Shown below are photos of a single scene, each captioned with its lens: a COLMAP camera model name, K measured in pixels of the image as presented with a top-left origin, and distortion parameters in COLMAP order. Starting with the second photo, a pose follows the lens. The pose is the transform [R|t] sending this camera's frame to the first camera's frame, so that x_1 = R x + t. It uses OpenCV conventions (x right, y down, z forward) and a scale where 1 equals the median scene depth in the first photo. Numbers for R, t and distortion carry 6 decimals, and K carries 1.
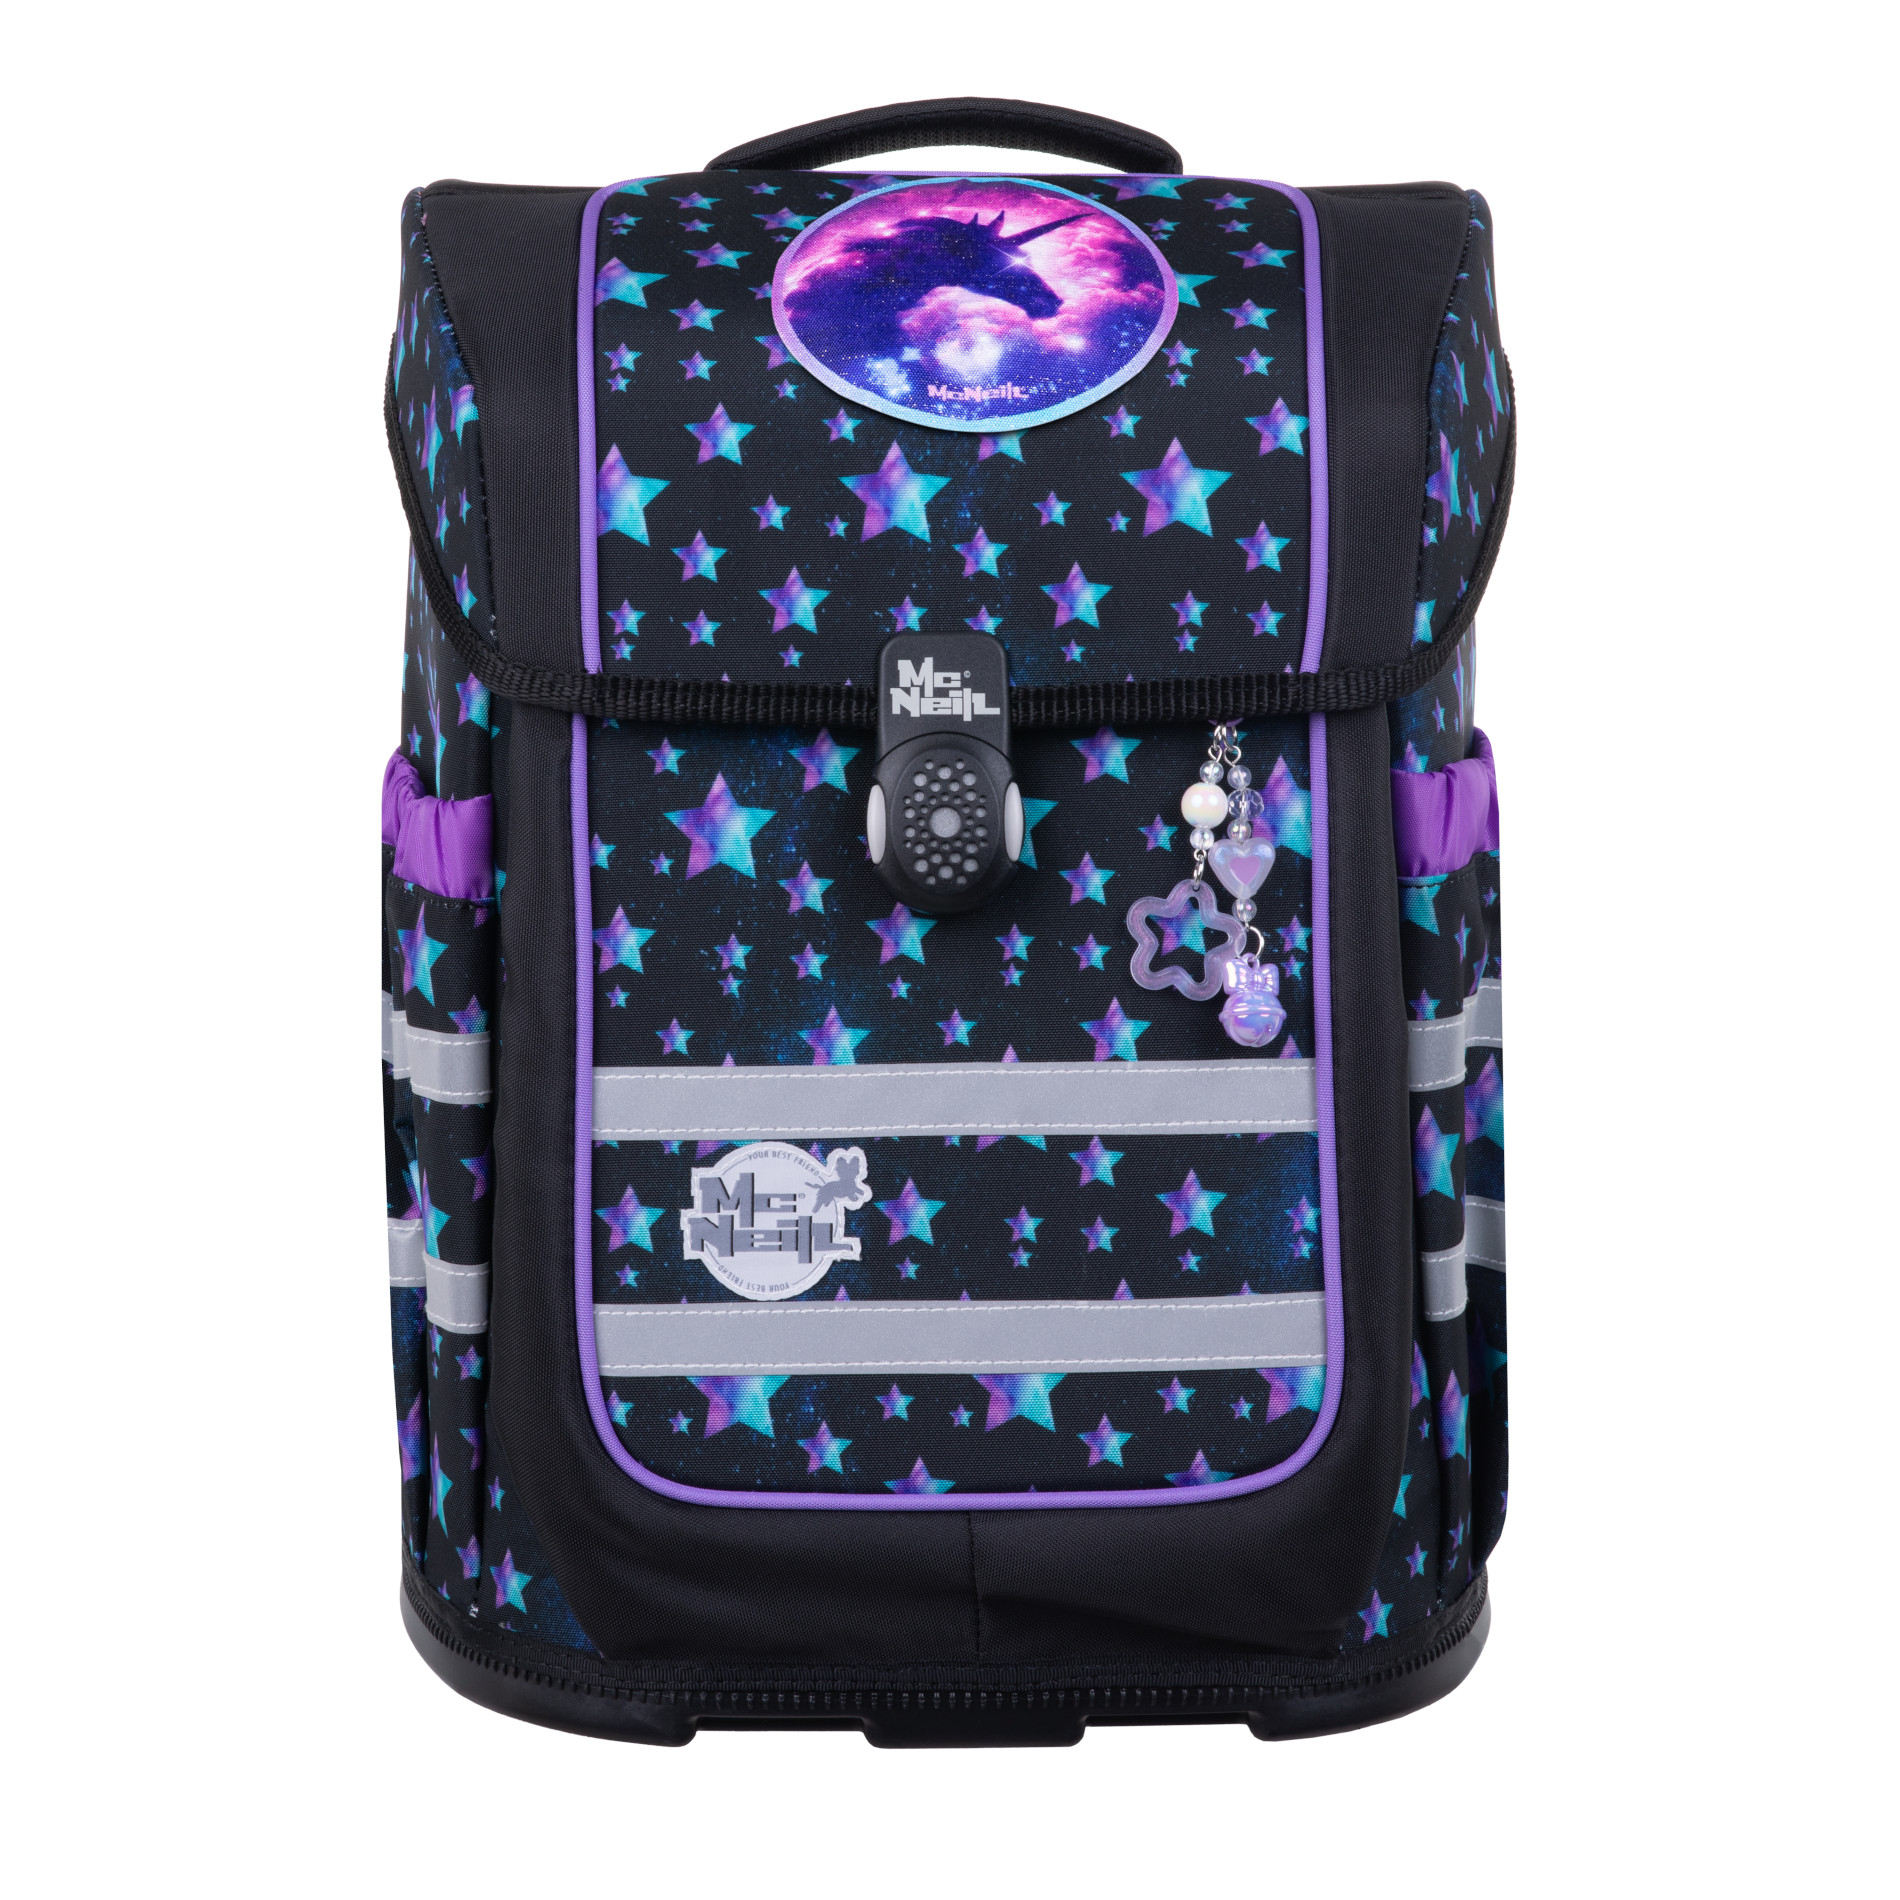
lens RADIAL K [[12245.7, 0, 950.0], [0, 12245.7, 950.0], [0, 0, 1]] dist [-0.289947, -0.633326]
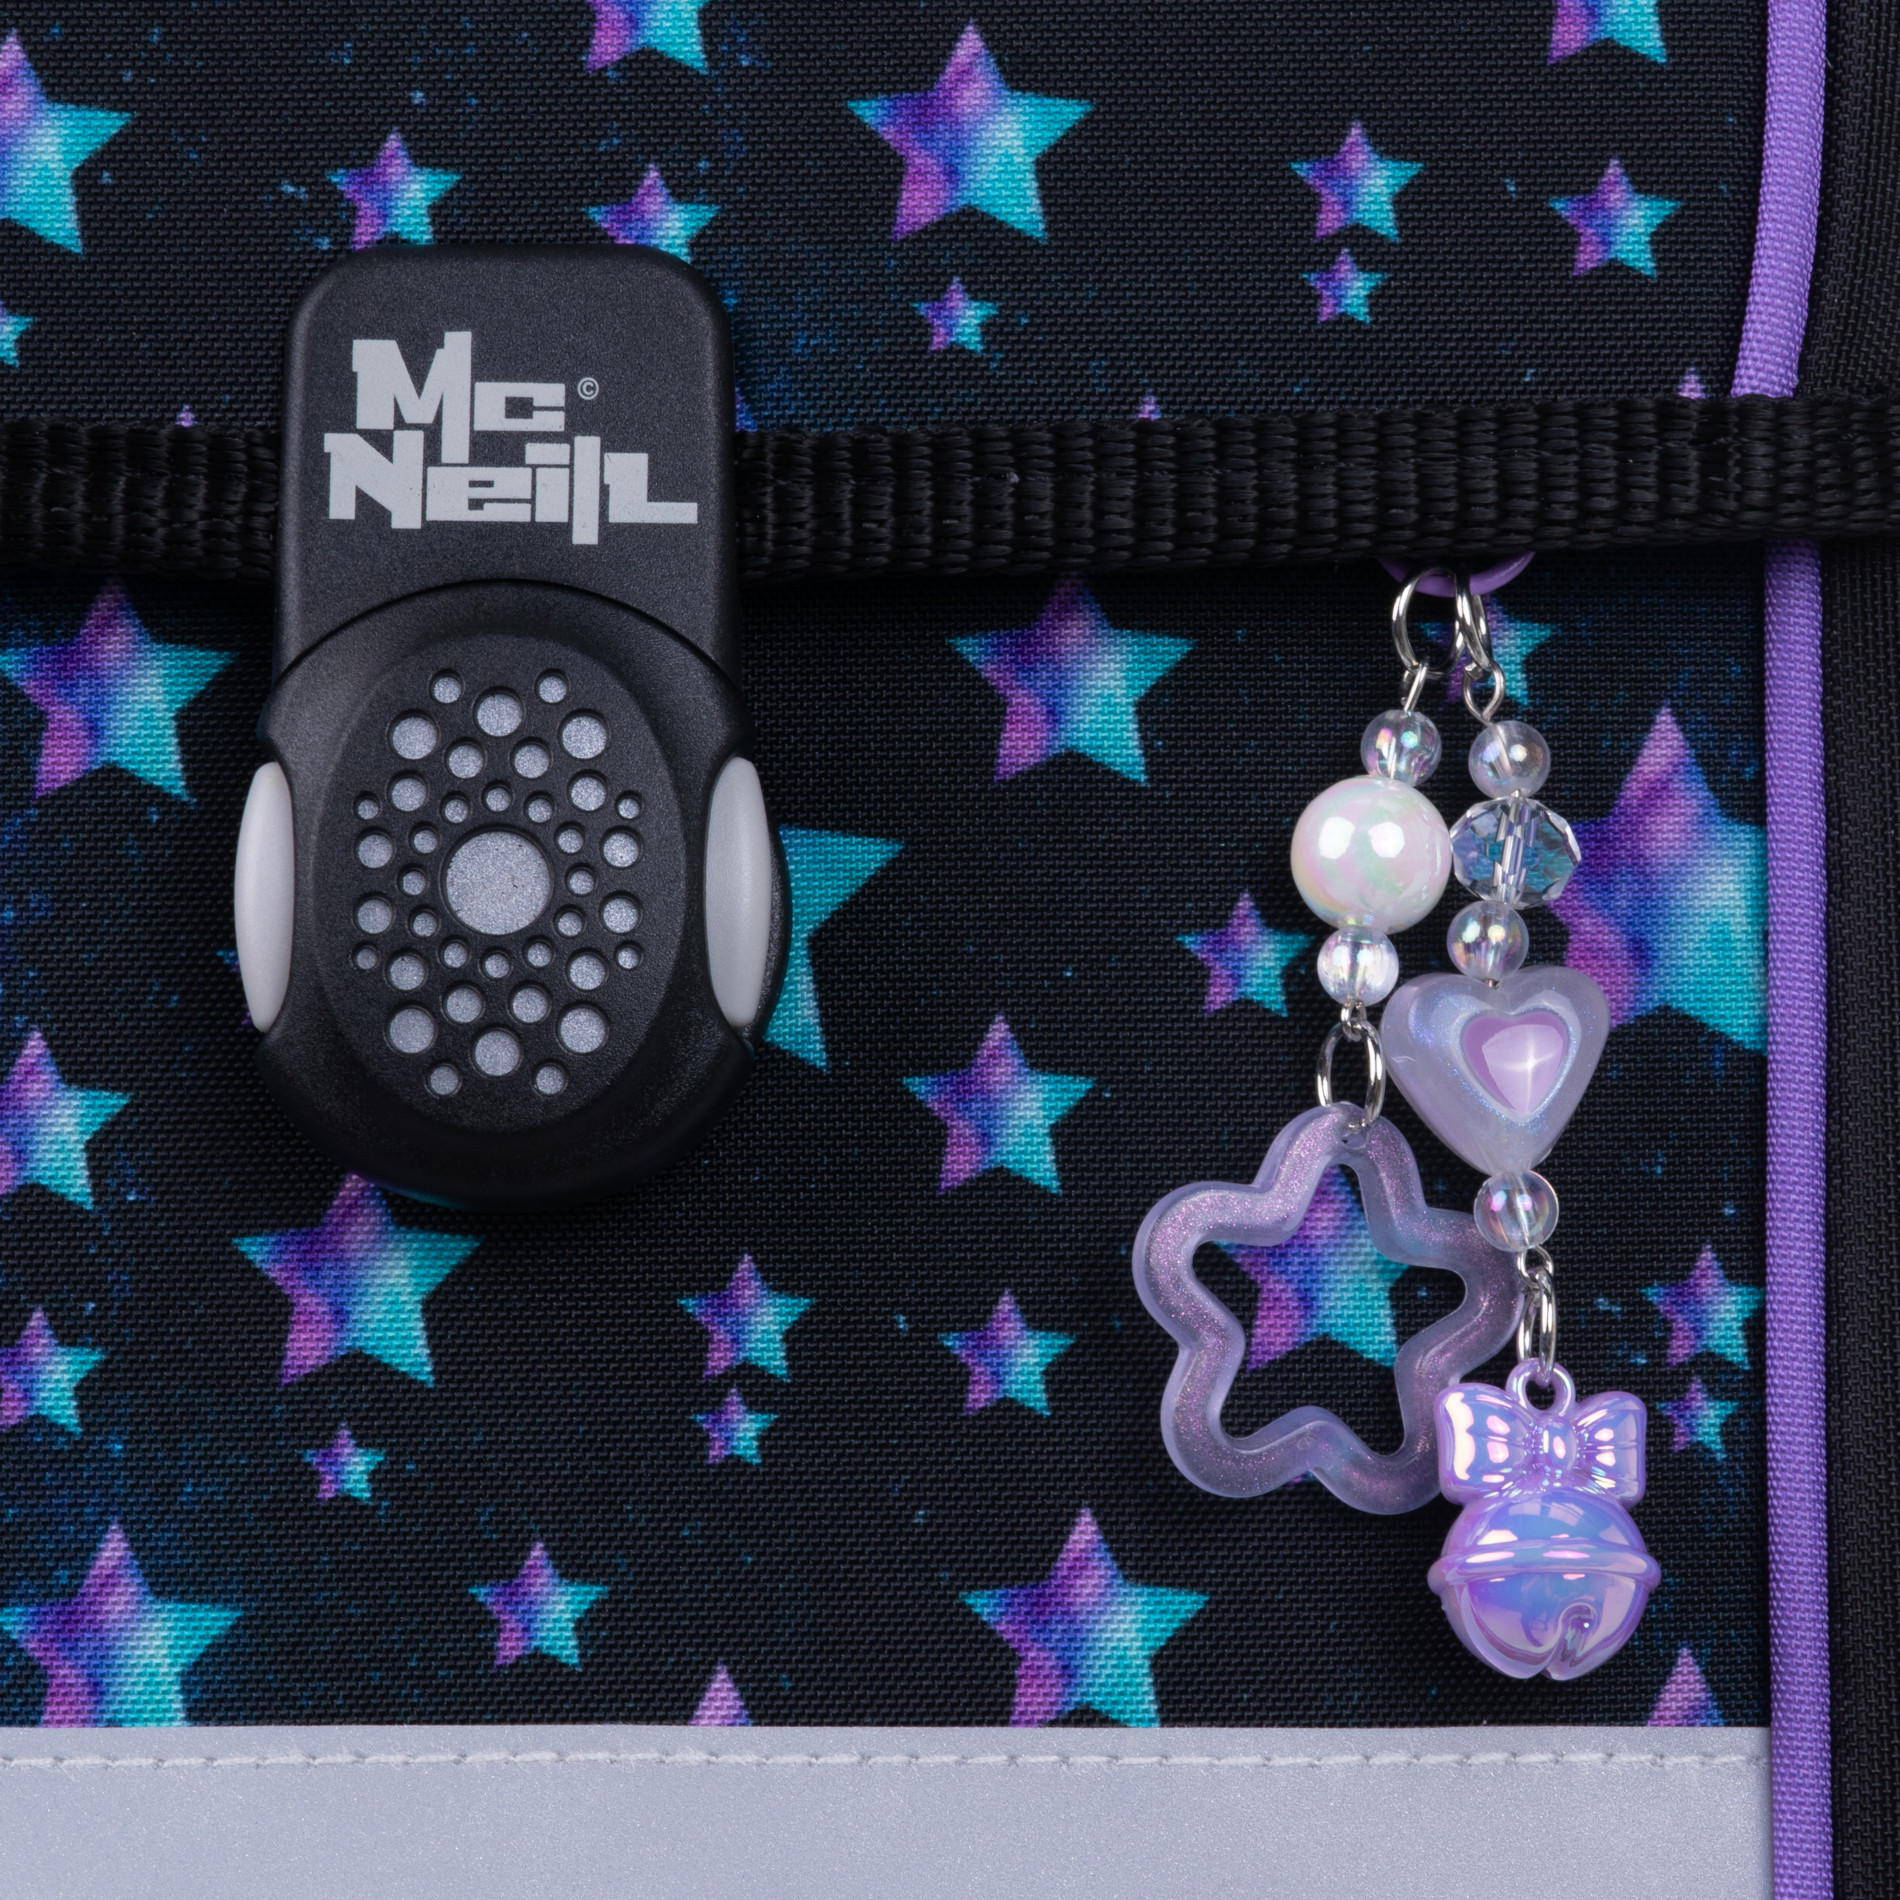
lens RADIAL K [[12245.7, 0, 950.0], [0, 12245.7, 950.0], [0, 0, 1]] dist [-0.289947, -0.633326]
pose [[0.999565, 0.010335, -0.027627, 0.018131], [-0.012631, 0.996364, -0.084258, 0.015185], [0.026656, 0.084571, 0.996061, 0.709235]]
